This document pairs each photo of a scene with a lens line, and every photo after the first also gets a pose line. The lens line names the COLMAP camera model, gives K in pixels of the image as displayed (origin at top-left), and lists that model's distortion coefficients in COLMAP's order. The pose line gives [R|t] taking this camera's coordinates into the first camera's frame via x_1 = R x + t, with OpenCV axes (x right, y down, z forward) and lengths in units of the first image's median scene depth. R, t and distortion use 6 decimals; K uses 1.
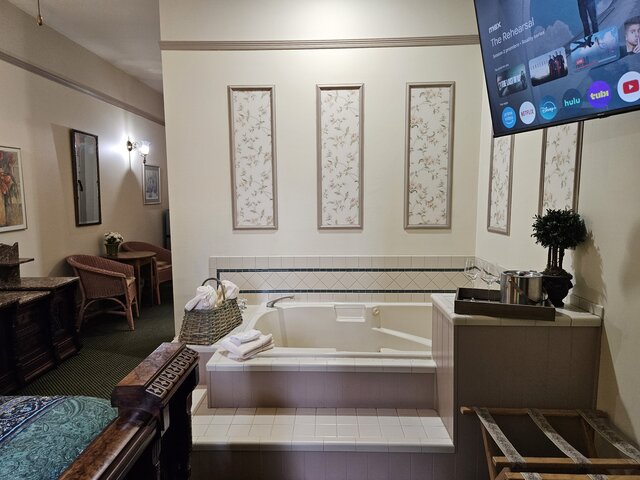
lens RADIAL K [[429.8, 0, 320.0], [0, 429.8, 240.0], [0, 0, 1]] dist [0.058418, -0.004808]
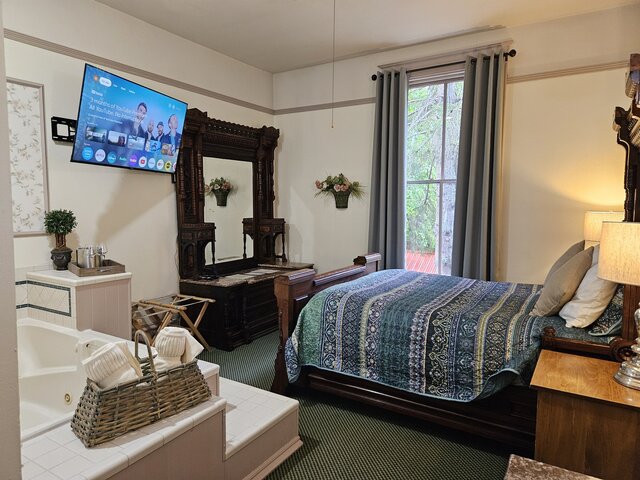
lens RADIAL K [[429.8, 0, 320.0], [0, 429.8, 240.0], [0, 0, 1]] dist [0.058418, -0.004808]
pose [[-0.865299, -0.050255, 0.498730, -0.681529], [0.045031, 0.983145, 0.177198, -0.124540], [-0.499228, 0.175788, -0.848451, 1.184873]]
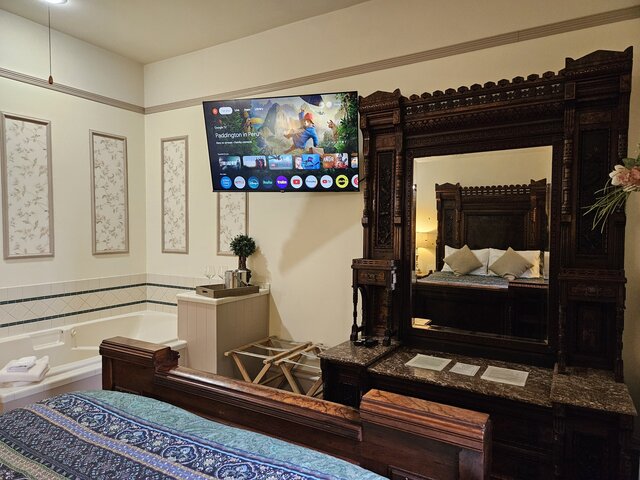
lens RADIAL K [[429.8, 0, 320.0], [0, 429.8, 240.0], [0, 0, 1]] dist [0.058418, -0.004808]
pose [[0.485736, -0.014768, 0.873981, -0.526657], [0.080523, 0.996362, -0.027916, 0.016310], [-0.870389, 0.083935, 0.485158, -0.085179]]
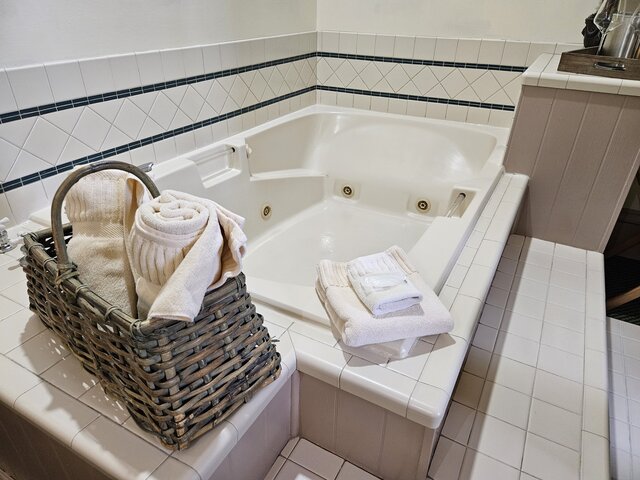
lens RADIAL K [[429.8, 0, 320.0], [0, 429.8, 240.0], [0, 0, 1]] dist [0.058418, -0.004808]
pose [[0.468470, -0.429533, 0.772035, -0.321423], [0.056653, 0.886664, 0.458931, 0.013867], [-0.881661, -0.171258, 0.439710, 0.645669]]
